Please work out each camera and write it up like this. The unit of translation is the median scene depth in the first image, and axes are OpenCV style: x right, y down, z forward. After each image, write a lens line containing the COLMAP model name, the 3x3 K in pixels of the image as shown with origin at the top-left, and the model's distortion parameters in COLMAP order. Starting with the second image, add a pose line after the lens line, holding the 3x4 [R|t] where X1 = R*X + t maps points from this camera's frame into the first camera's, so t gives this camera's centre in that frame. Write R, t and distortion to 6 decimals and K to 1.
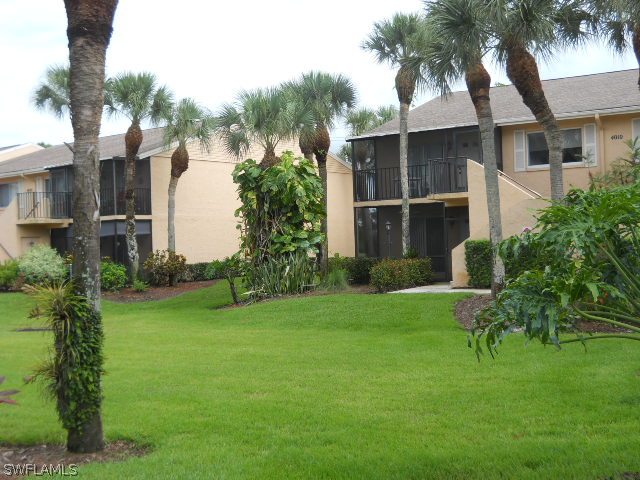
lens RADIAL K [[816.7, 0, 319.9], [0, 816.7, 240.4], [0, 0, 1]] dist [-0.067271, 0.000000]
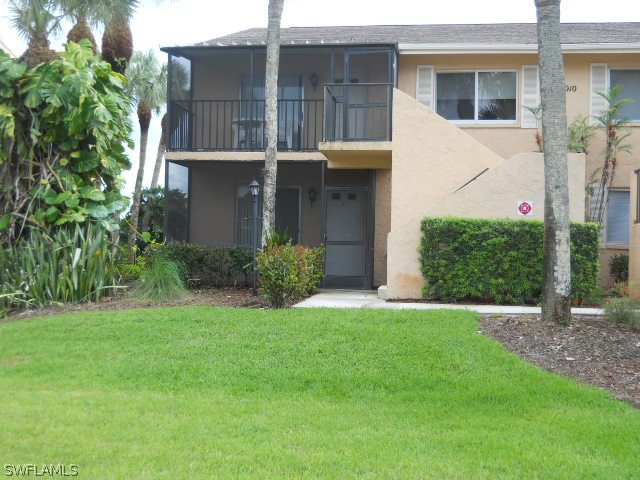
lens RADIAL K [[816.7, 0, 320.3], [0, 816.7, 239.1], [0, 0, 1]] dist [-0.067271, 0.000000]
pose [[0.916469, 0.054371, 0.396394, -0.099570], [-0.050626, 0.998519, -0.019912, 0.026655], [-0.396889, -0.001819, 0.917865, 0.445089]]
